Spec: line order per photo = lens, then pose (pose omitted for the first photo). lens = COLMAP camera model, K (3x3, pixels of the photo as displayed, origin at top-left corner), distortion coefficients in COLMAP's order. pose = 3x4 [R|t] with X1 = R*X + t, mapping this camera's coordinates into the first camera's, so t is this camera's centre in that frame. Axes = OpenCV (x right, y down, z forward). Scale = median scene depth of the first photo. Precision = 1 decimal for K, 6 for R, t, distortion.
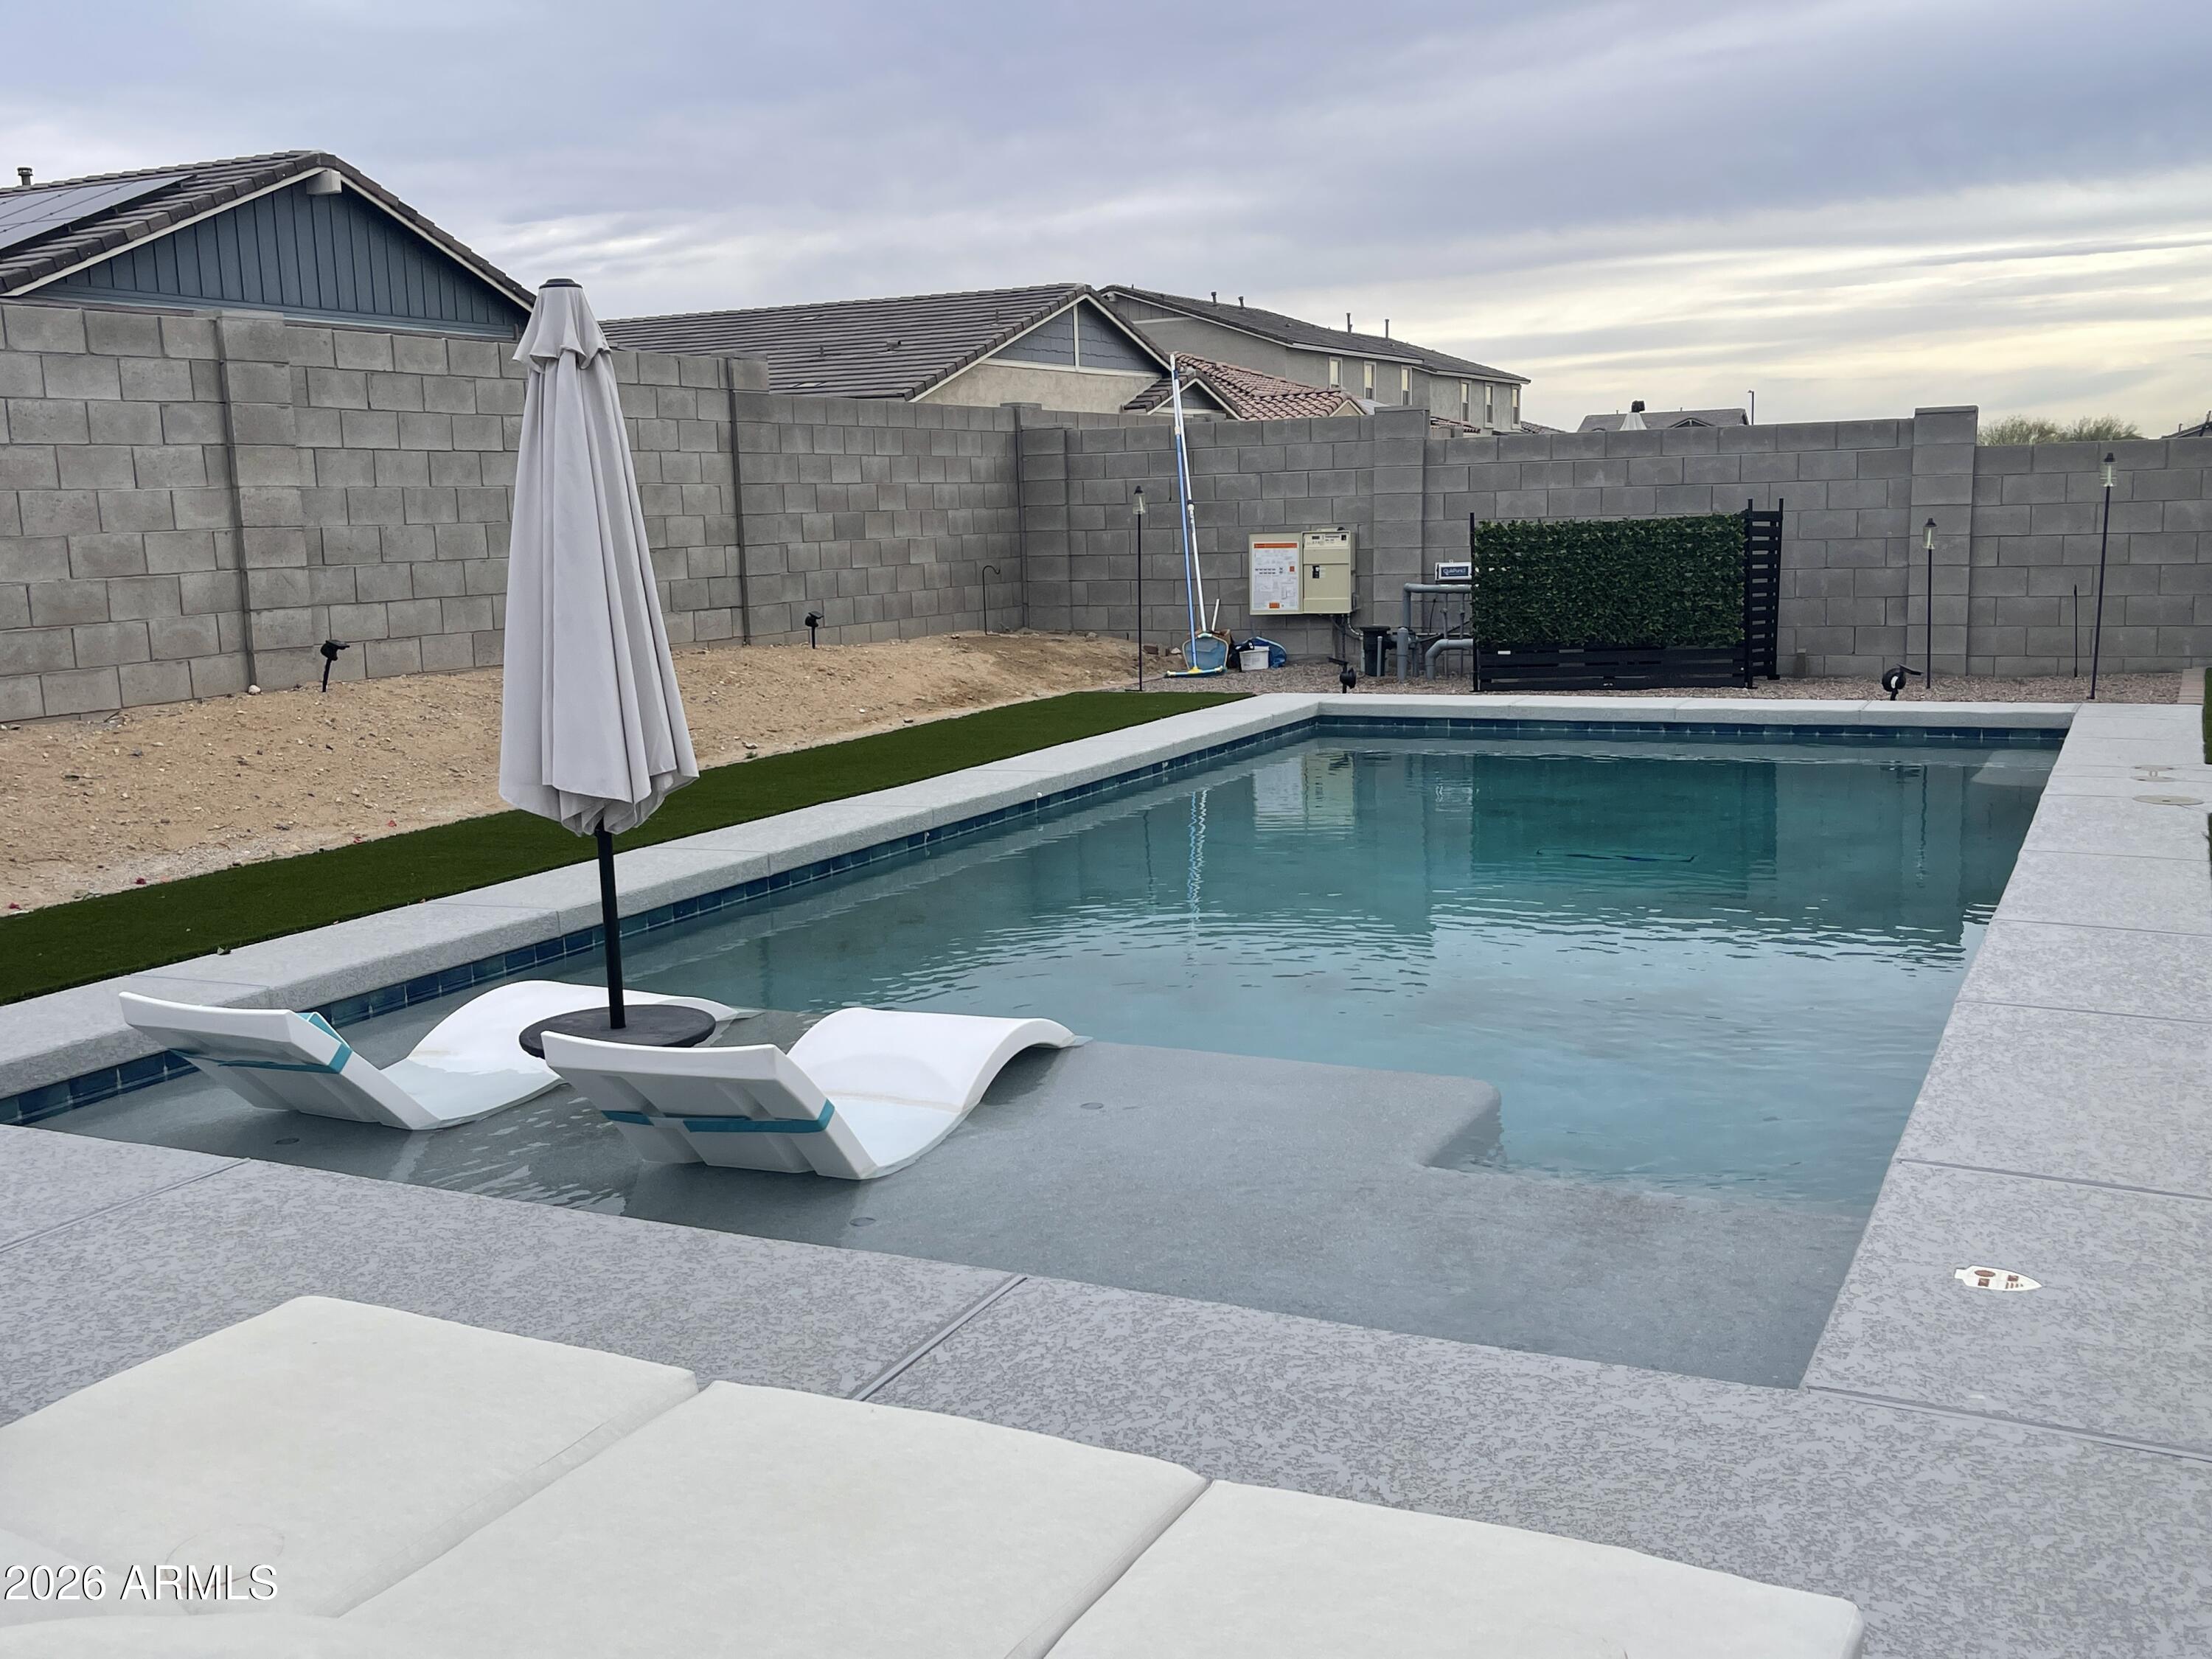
lens RADIAL K [[2037.6, 0, 1111.2], [0, 2037.6, 827.4], [0, 0, 1]] dist [0.039796, 0.000000]
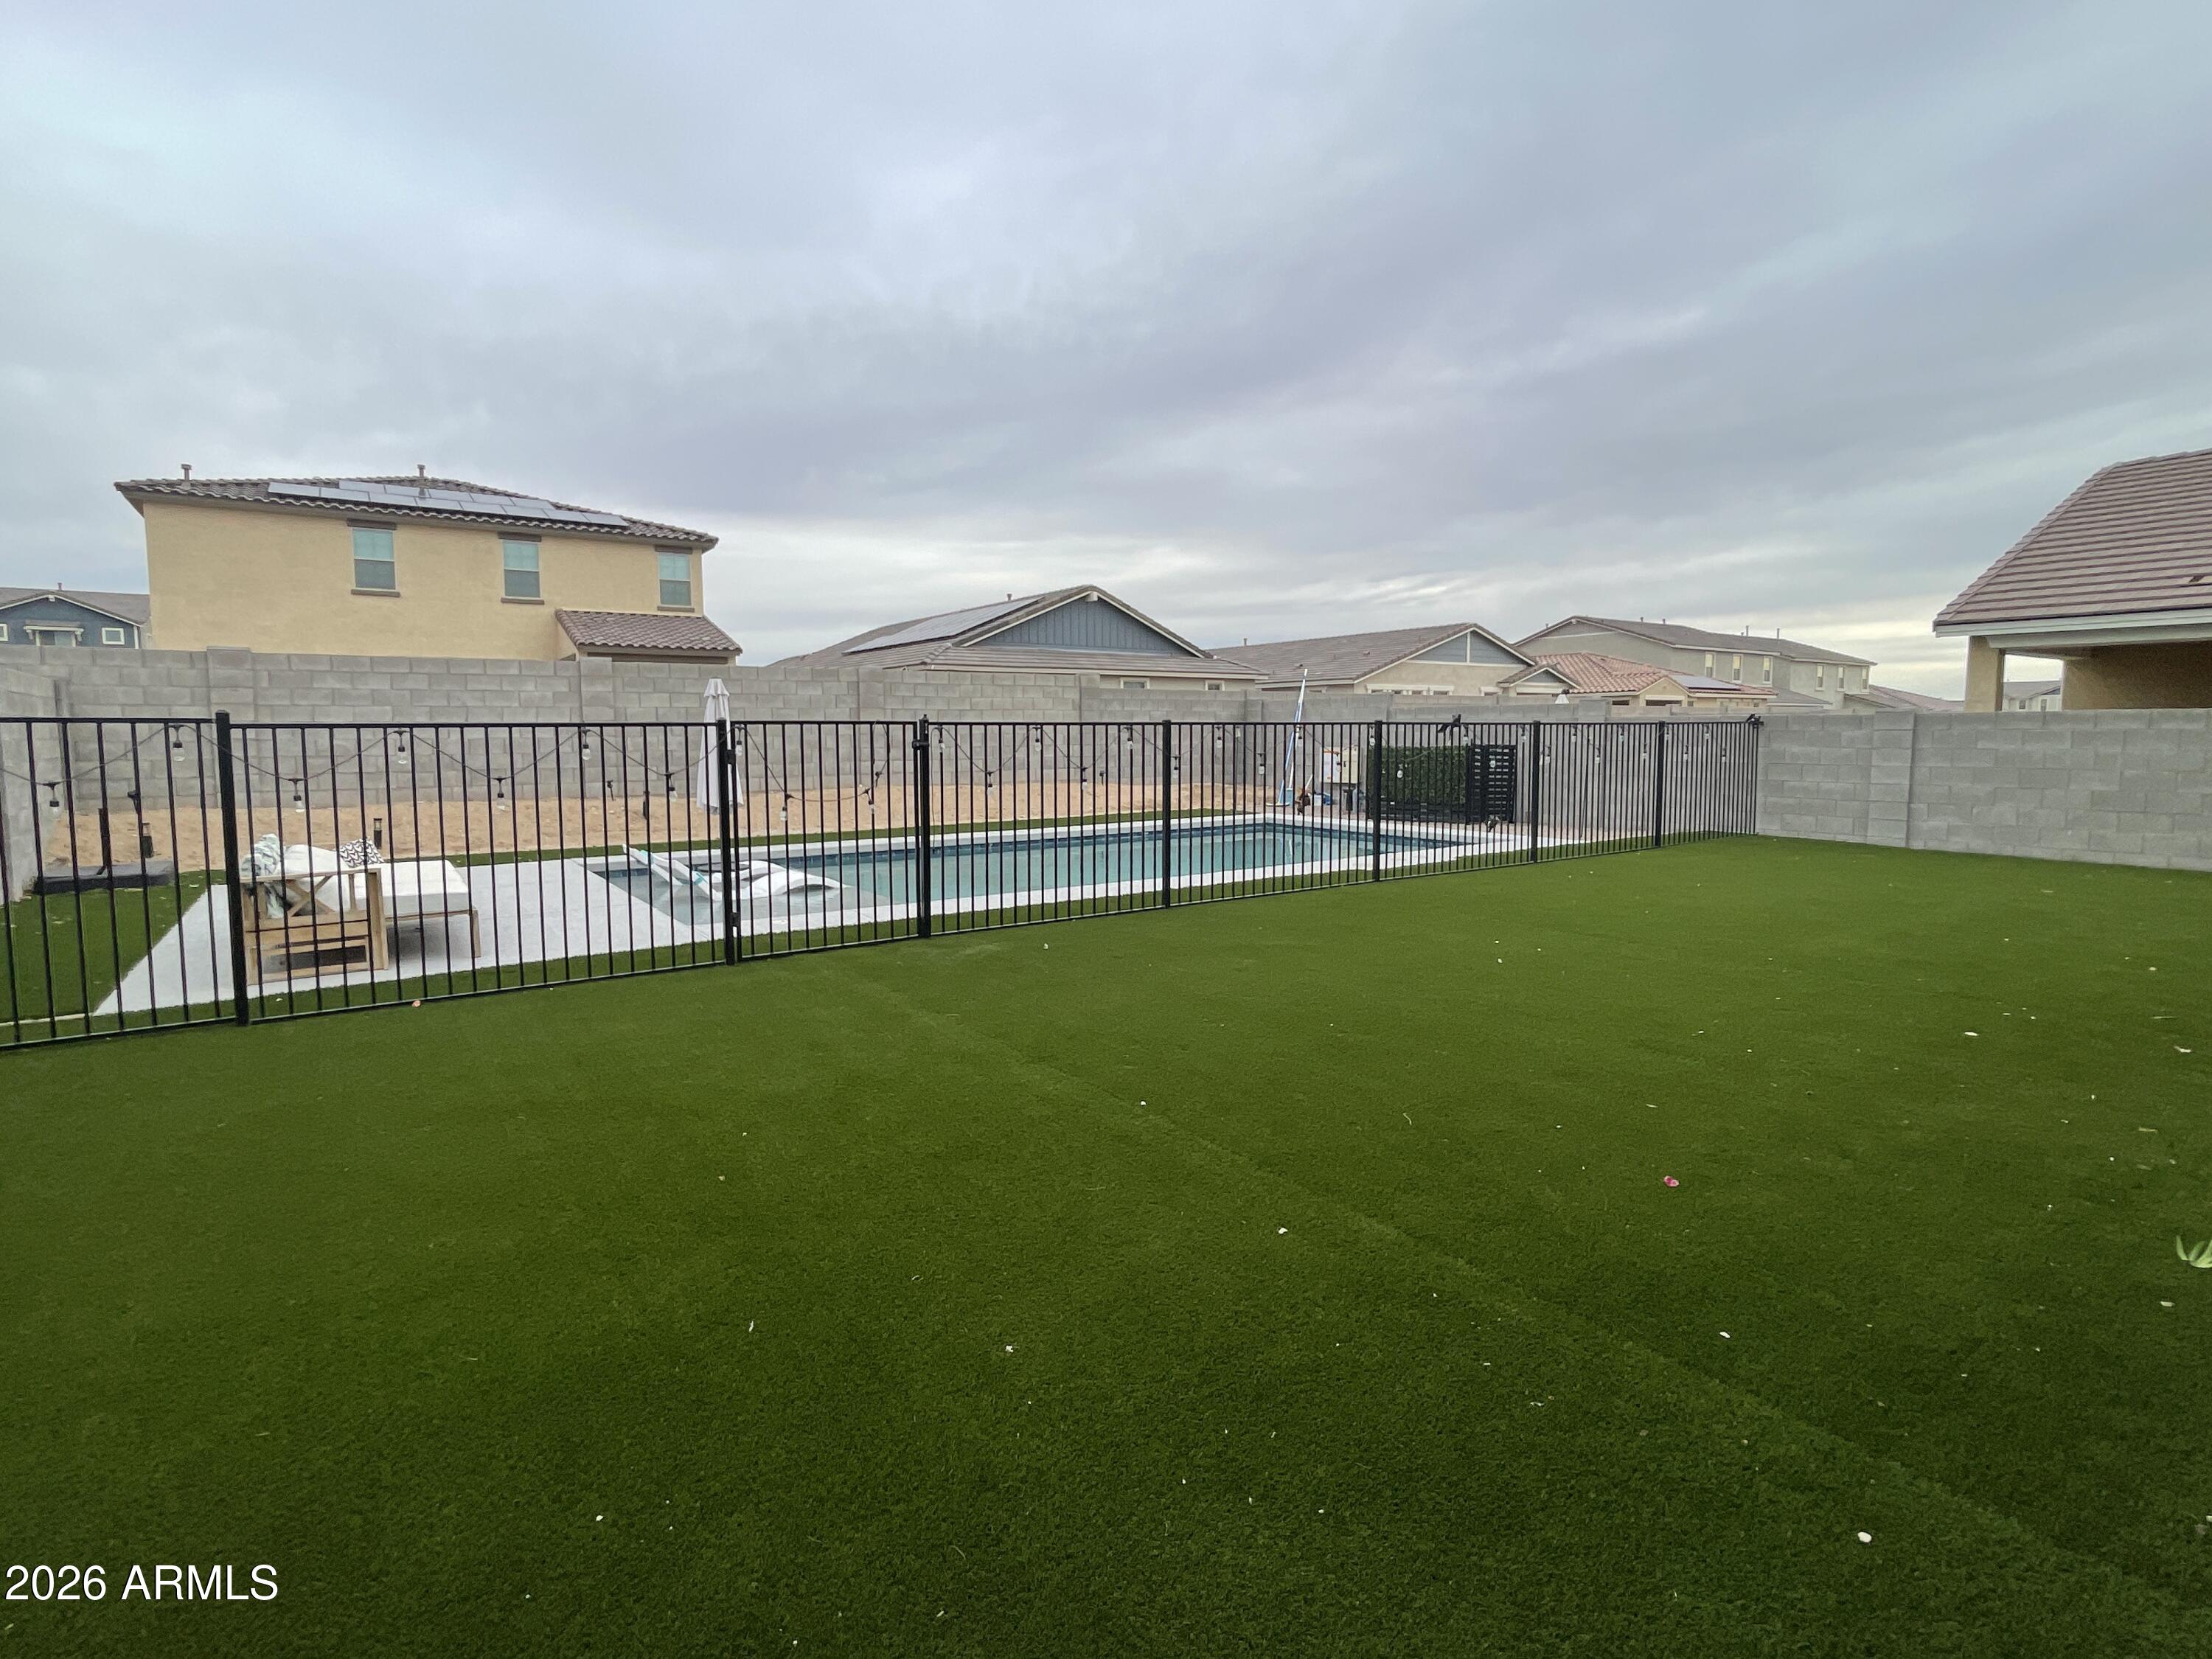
lens RADIAL K [[1064.5, 0, 1098.6], [0, 1064.5, 821.9], [0, 0, 1]] dist [-0.007116, -0.001066]
pose [[0.867922, 0.068071, -0.492014, 0.284880], [-0.099538, 0.994307, -0.038022, 0.005814], [0.486625, 0.081974, 0.869757, -0.095400]]
